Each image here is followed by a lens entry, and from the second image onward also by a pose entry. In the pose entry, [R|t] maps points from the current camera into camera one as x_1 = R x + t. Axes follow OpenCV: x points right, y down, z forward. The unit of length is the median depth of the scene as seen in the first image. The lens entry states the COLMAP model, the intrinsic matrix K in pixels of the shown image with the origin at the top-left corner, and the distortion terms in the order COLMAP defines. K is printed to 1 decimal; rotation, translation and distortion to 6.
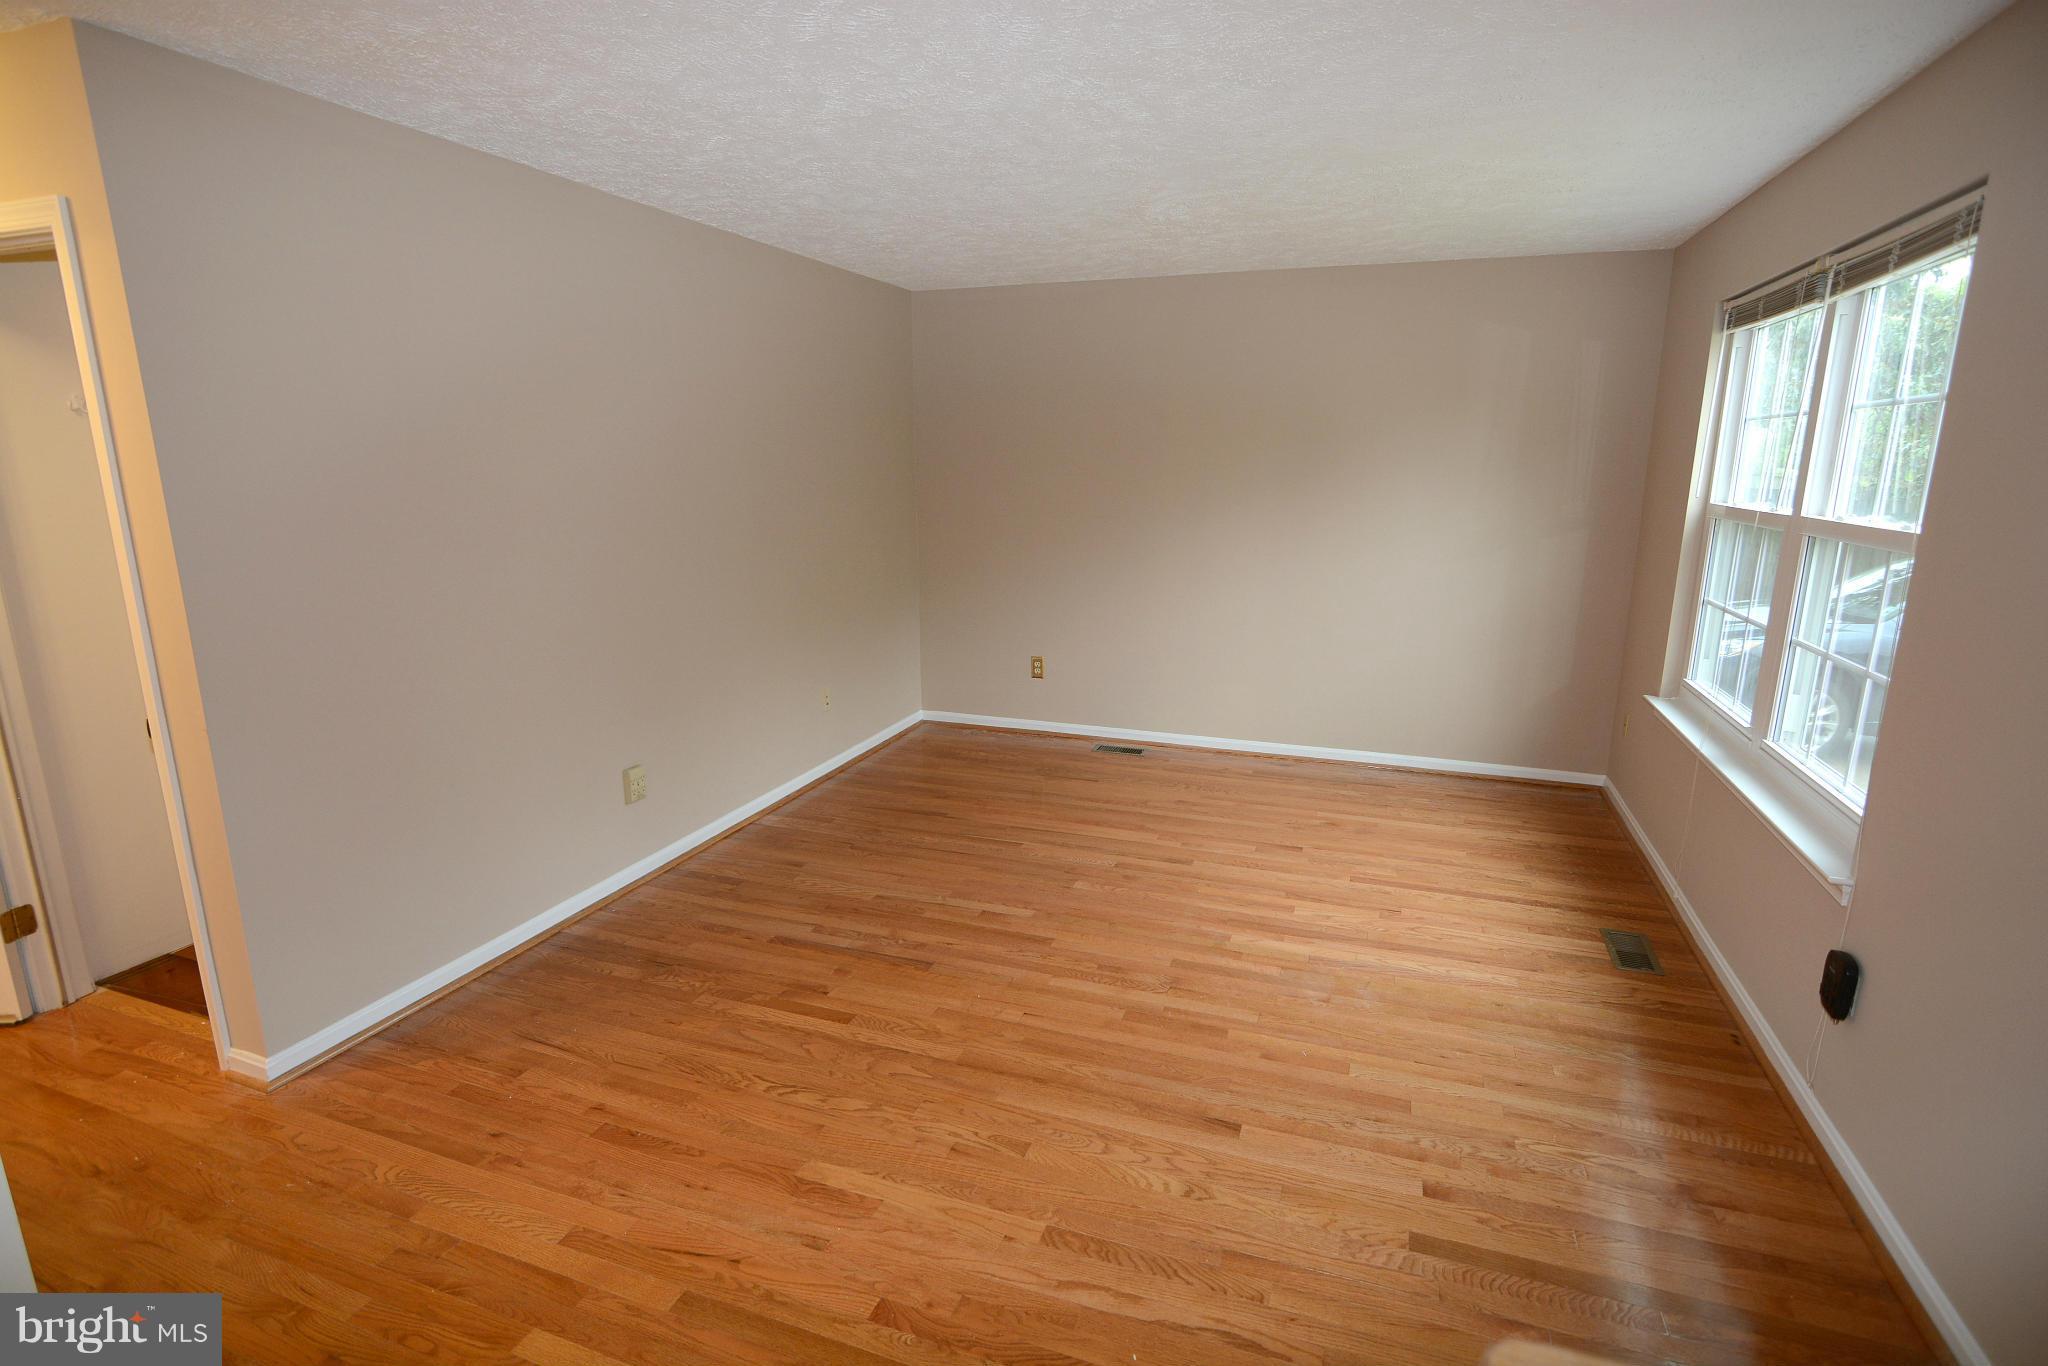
lens RADIAL K [[999.6, 0, 1030.5], [0, 999.6, 682.2], [0, 0, 1]] dist [-0.029656, 0.008956]
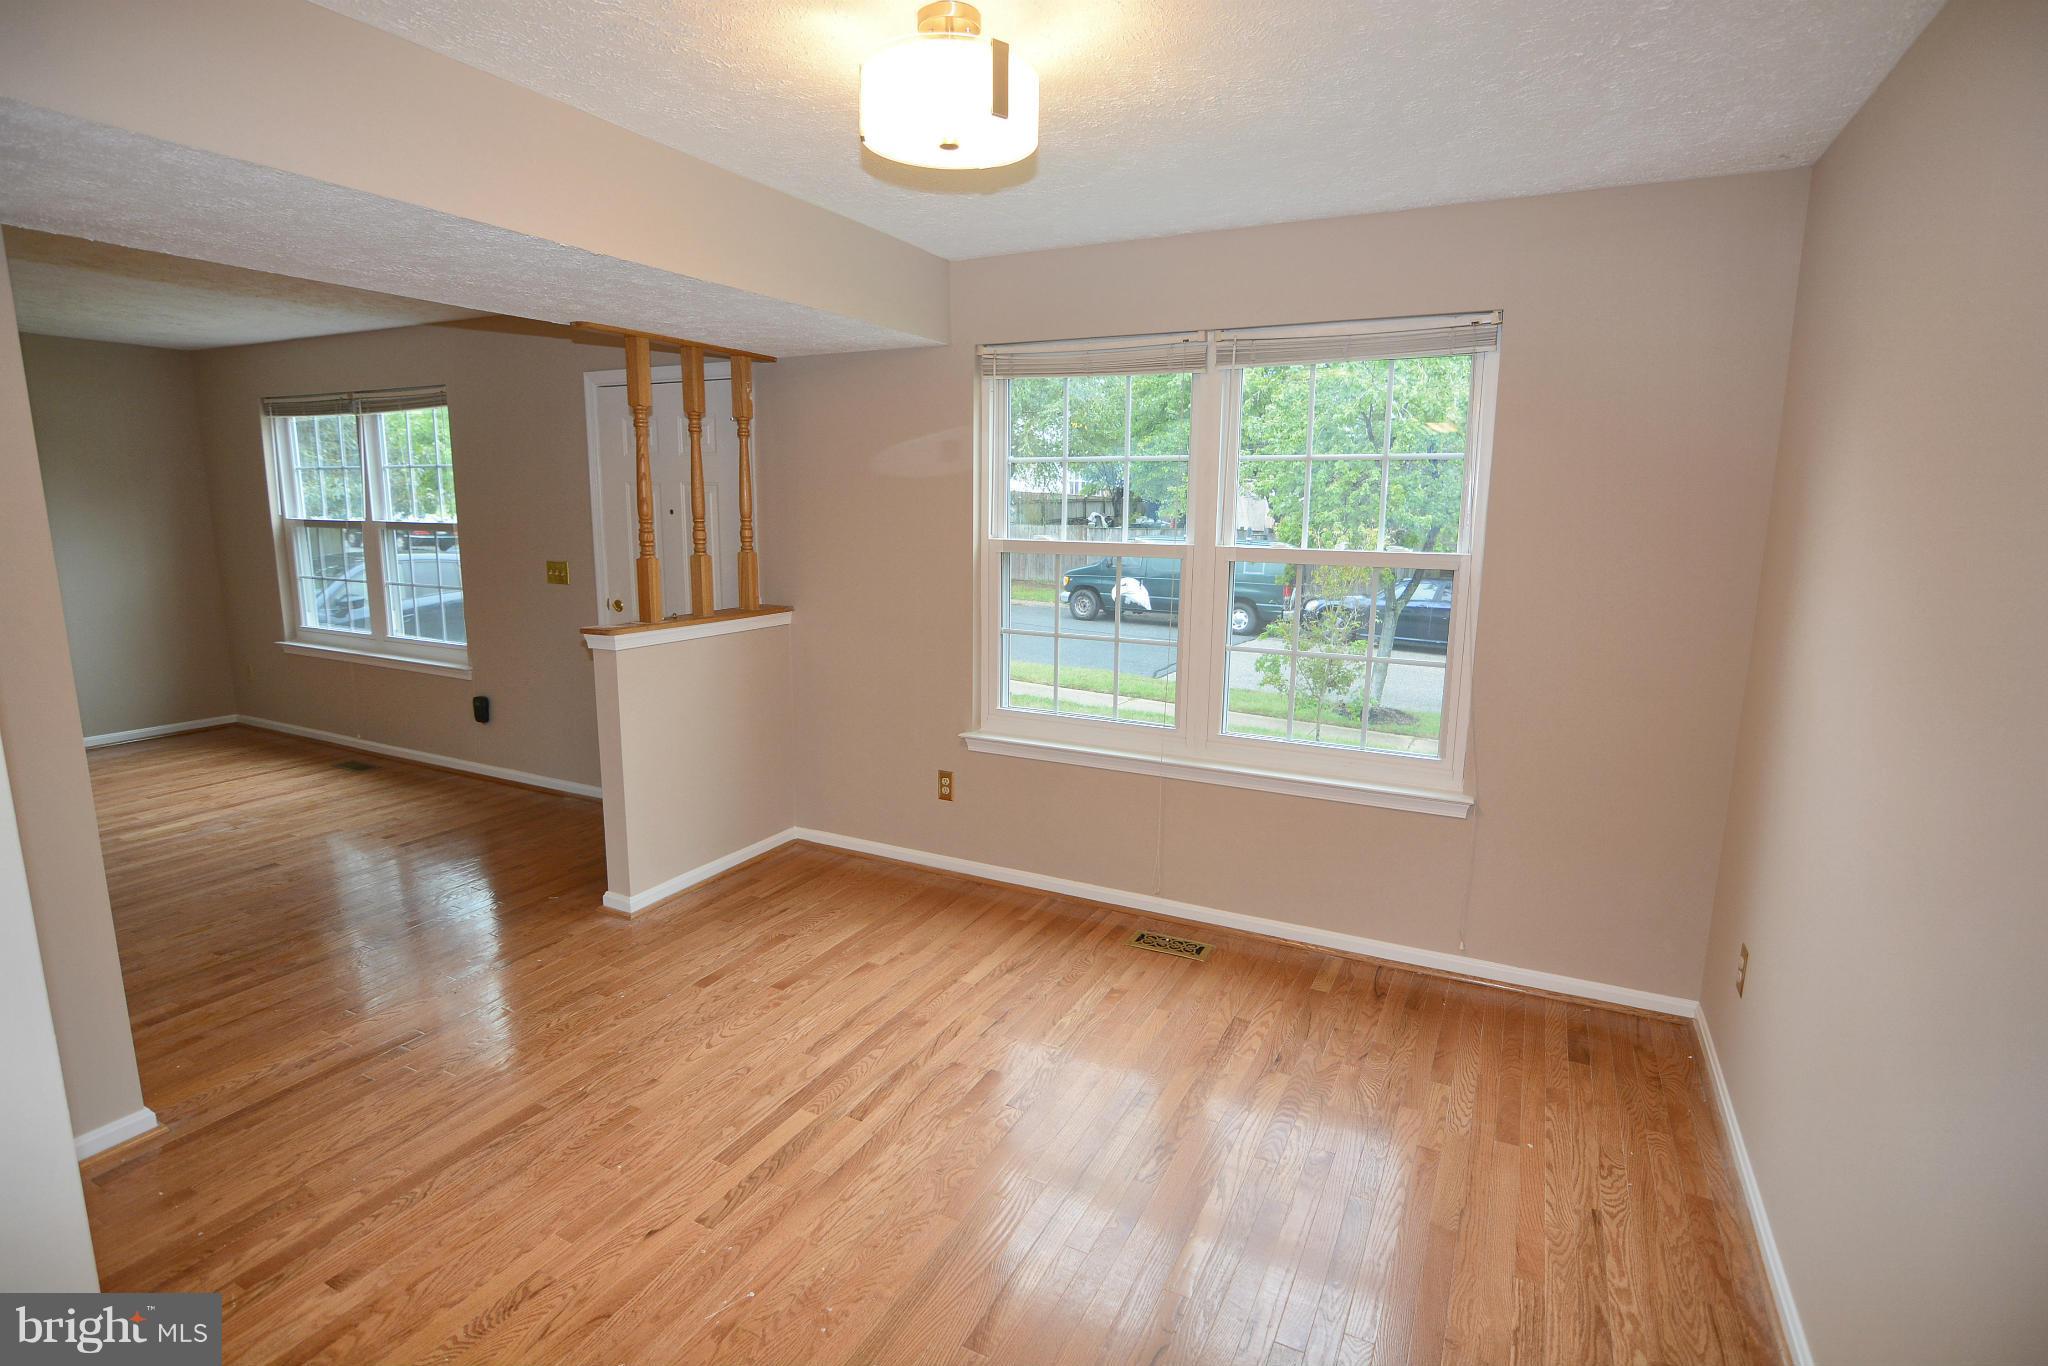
lens RADIAL K [[999.6, 0, 1030.5], [0, 999.6, 682.2], [0, 0, 1]] dist [-0.029656, 0.008956]
pose [[0.119940, -0.180164, 0.976297, -0.930408], [0.208201, 0.966092, 0.152703, 0.103575], [-0.970704, 0.184951, 0.153383, -0.467464]]
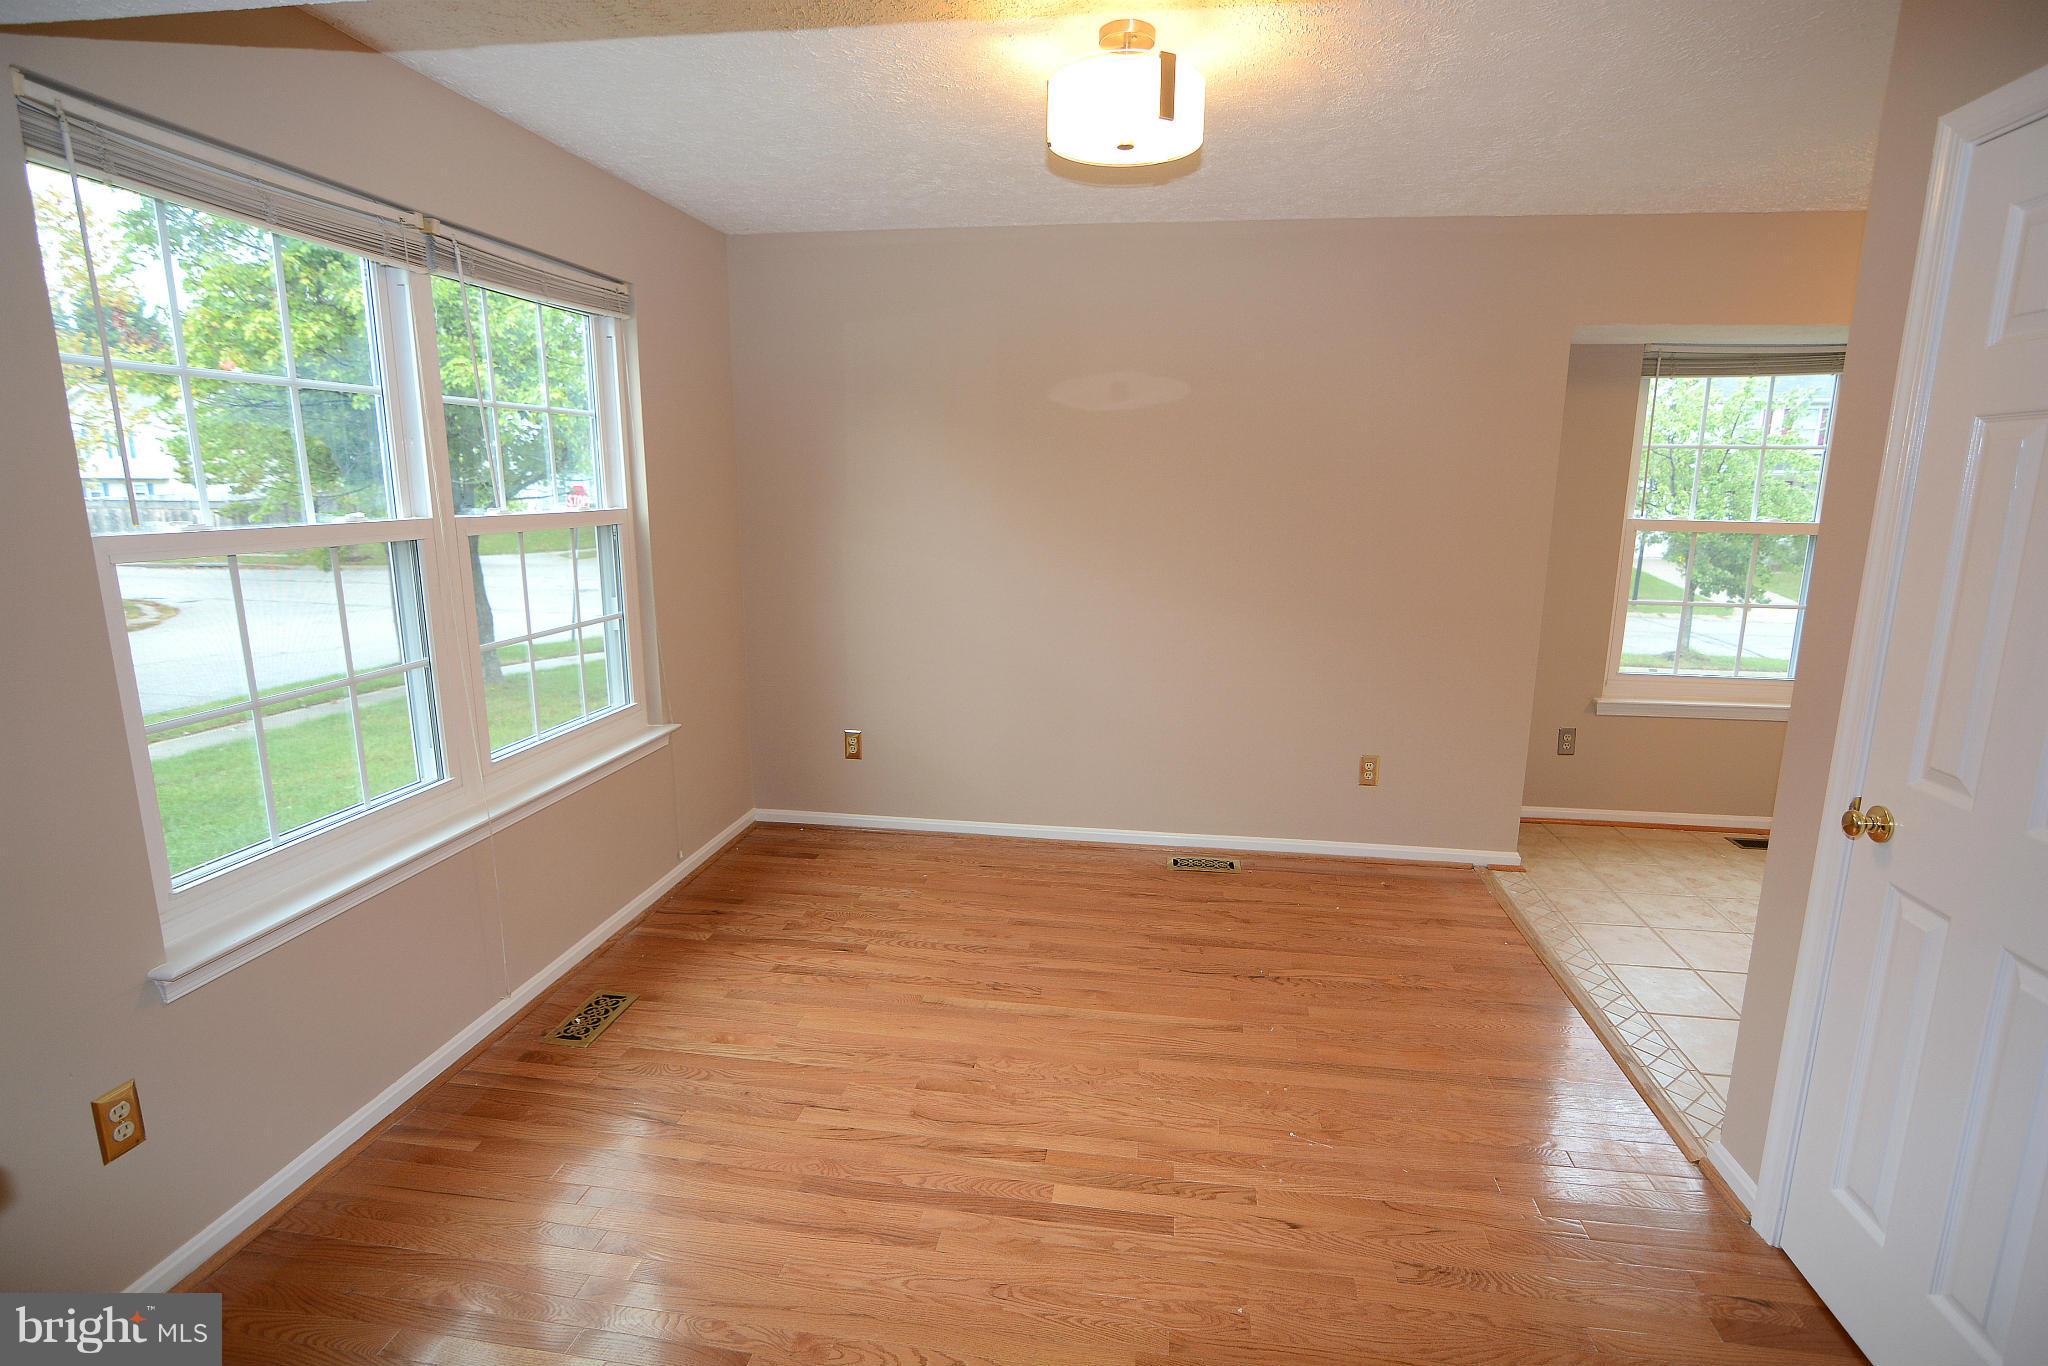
lens RADIAL K [[999.6, 0, 1030.5], [0, 999.6, 682.2], [0, 0, 1]] dist [-0.029656, 0.008956]
pose [[-0.979400, 0.028619, -0.199893, -0.123185], [-0.055719, 0.913174, 0.403744, -0.055315], [0.194091, 0.406565, -0.892767, 0.318194]]
